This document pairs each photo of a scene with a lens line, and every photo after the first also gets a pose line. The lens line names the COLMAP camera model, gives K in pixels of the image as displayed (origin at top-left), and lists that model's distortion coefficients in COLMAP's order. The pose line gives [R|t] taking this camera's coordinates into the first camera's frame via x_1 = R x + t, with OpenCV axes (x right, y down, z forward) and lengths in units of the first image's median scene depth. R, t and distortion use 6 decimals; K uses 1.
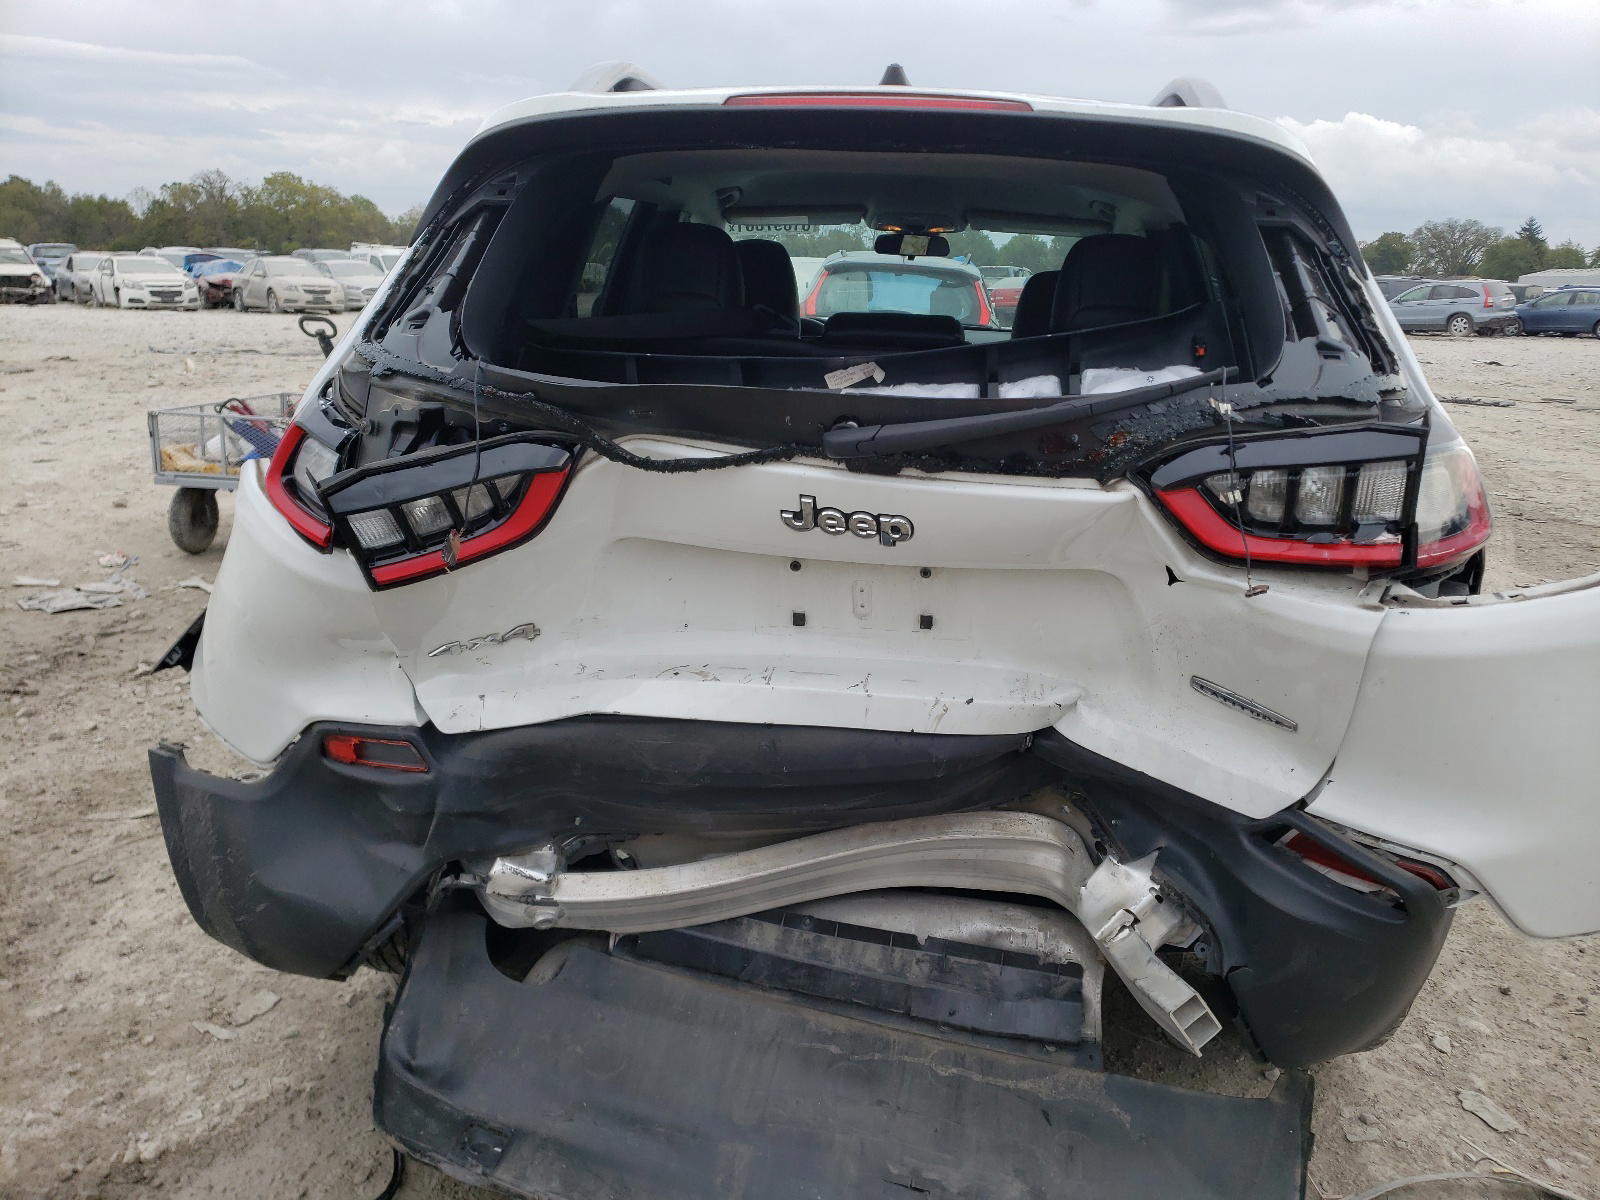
lens RADIAL K [[1265.9, 0, 821.9], [0, 1265.9, 598.9], [0, 0, 1]] dist [0.041395, 0.000895]
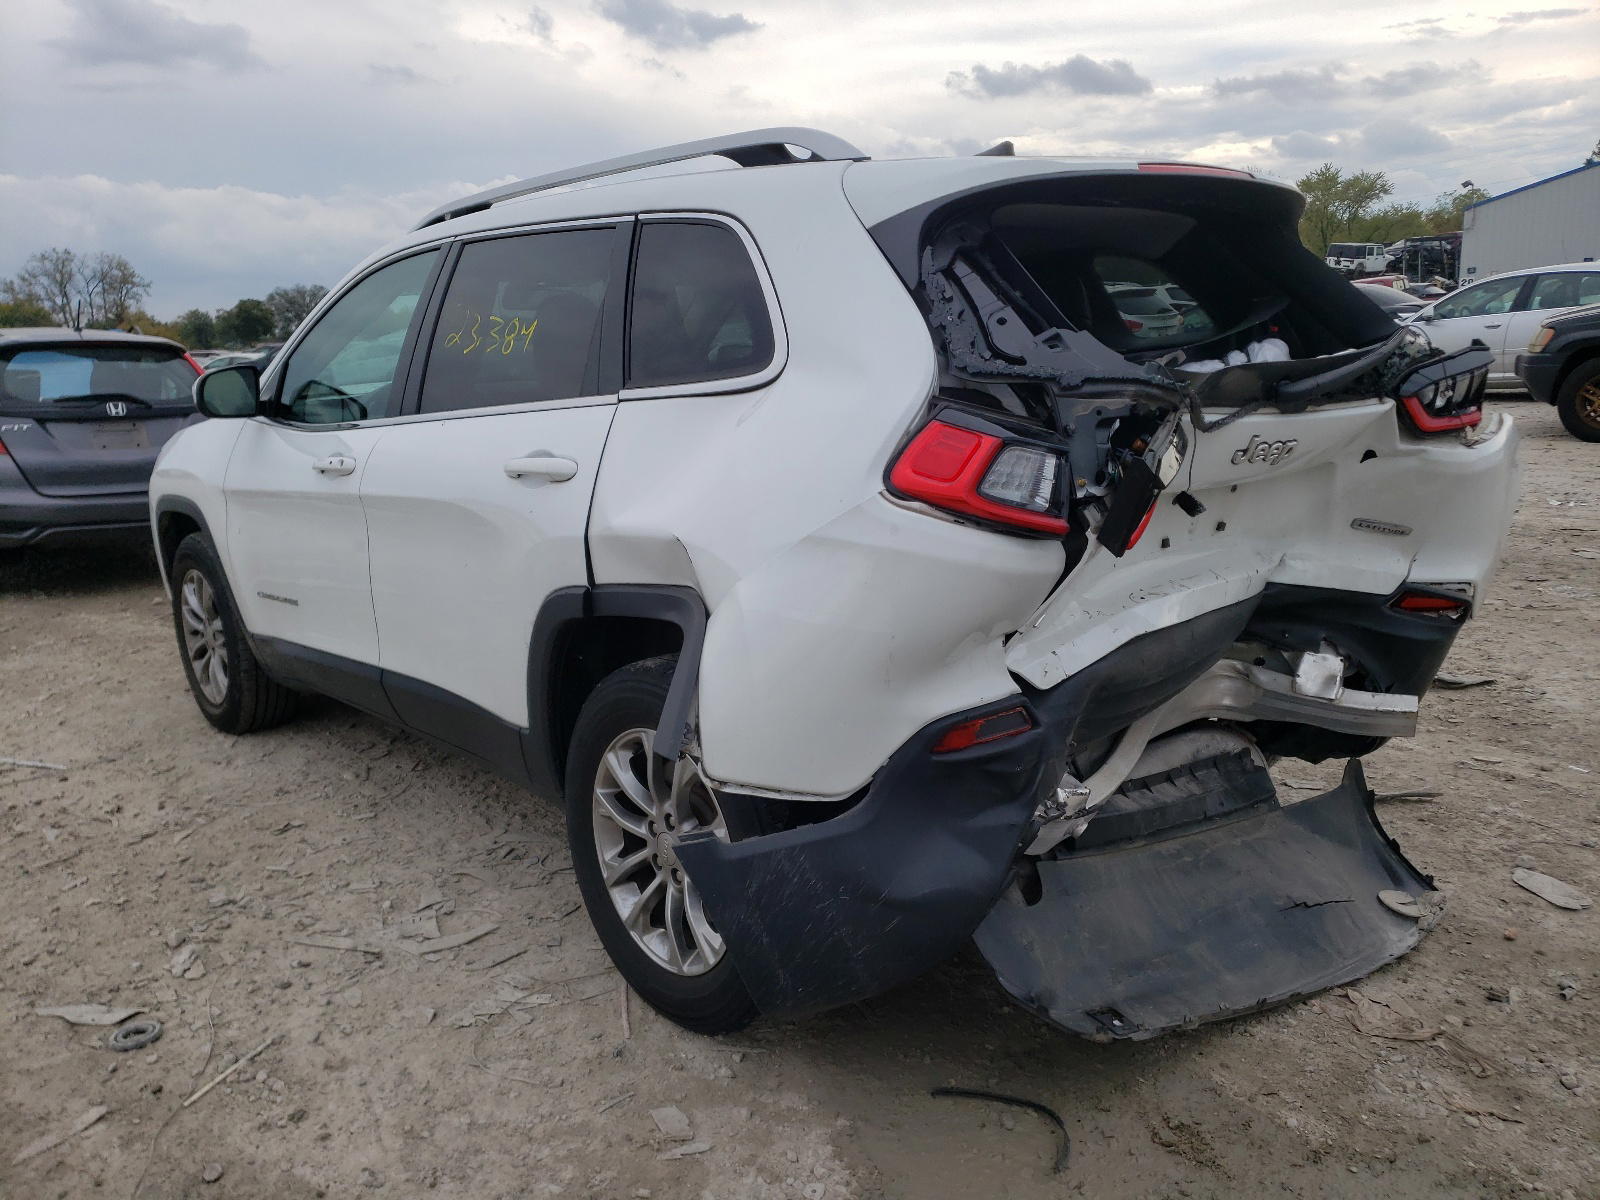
lens RADIAL K [[1265.9, 0, 821.9], [0, 1265.9, 598.9], [0, 0, 1]] dist [0.041395, 0.000895]
pose [[0.668087, -0.207787, 0.714482, -1.294666], [0.242578, 0.968580, 0.054858, -0.091897], [-0.703432, 0.136668, 0.697500, 0.327173]]
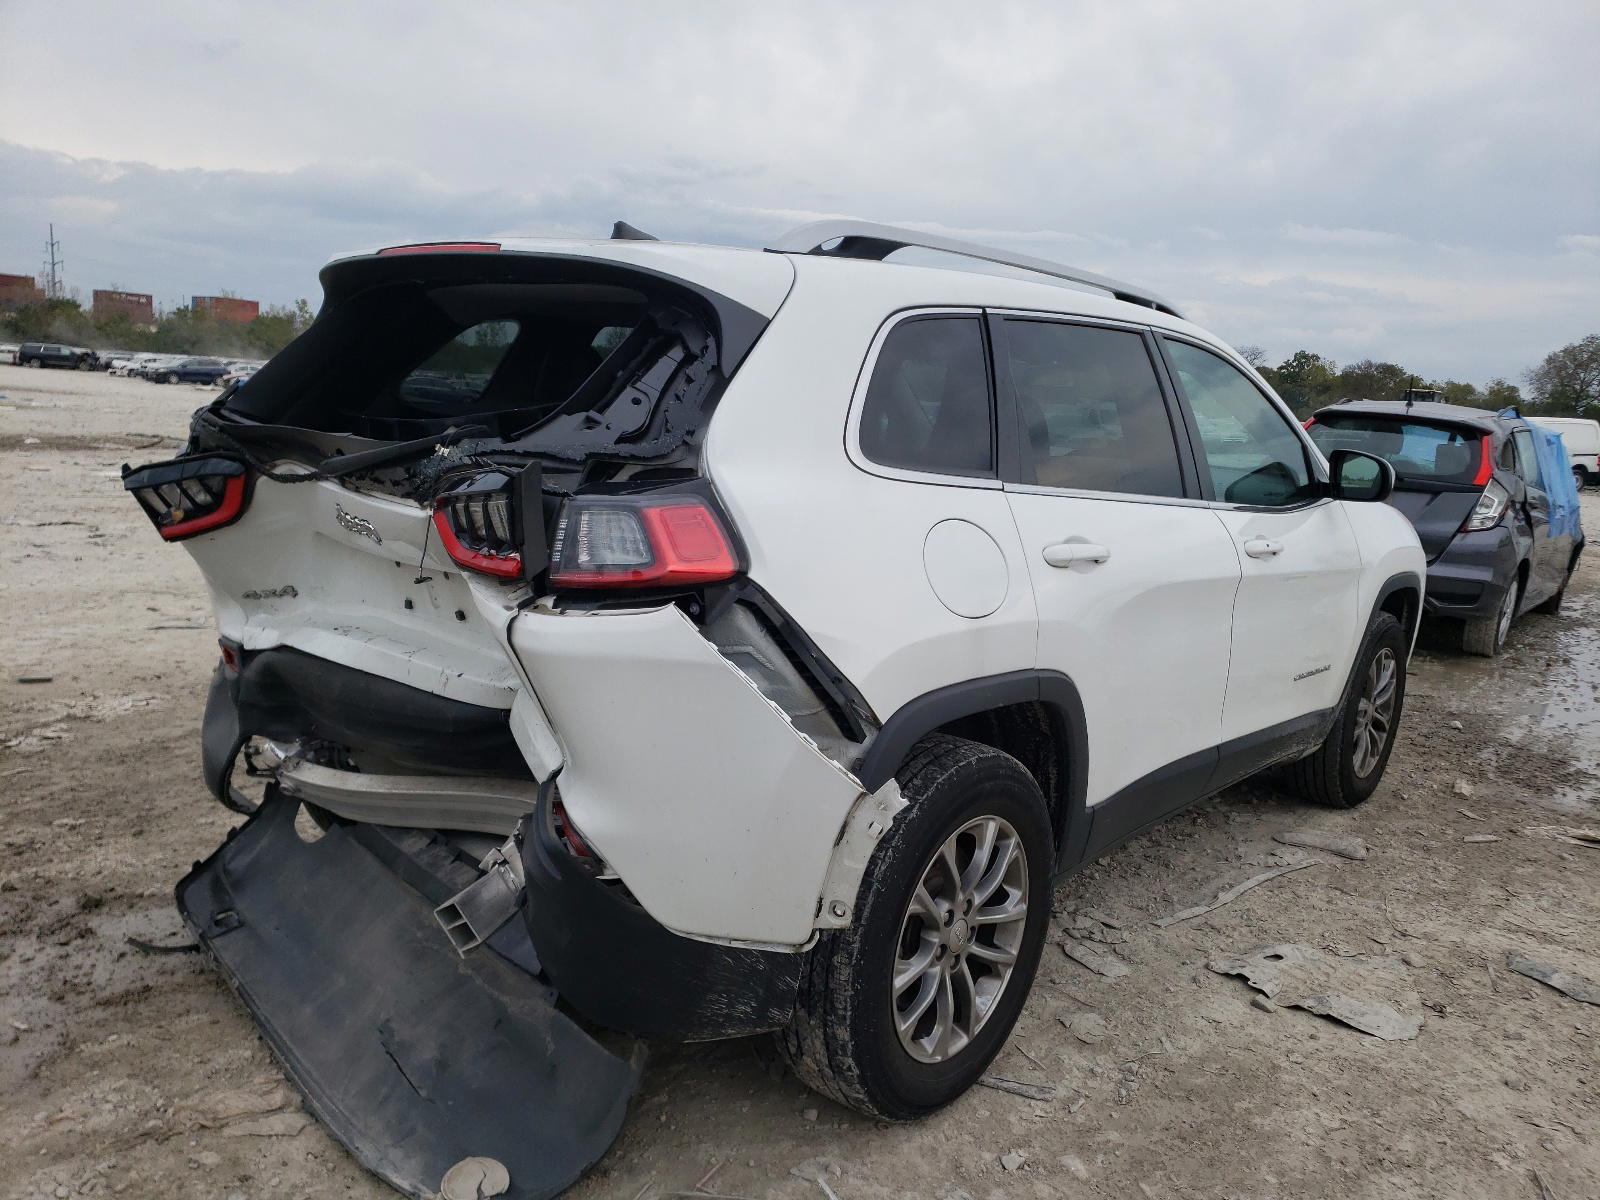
lens RADIAL K [[1265.9, 0, 821.9], [0, 1265.9, 598.9], [0, 0, 1]] dist [0.041395, 0.000895]
pose [[0.807066, 0.109426, -0.580232, 1.209645], [-0.179907, 0.981525, -0.065133, 0.020320], [0.562385, 0.156955, 0.811842, 0.111831]]
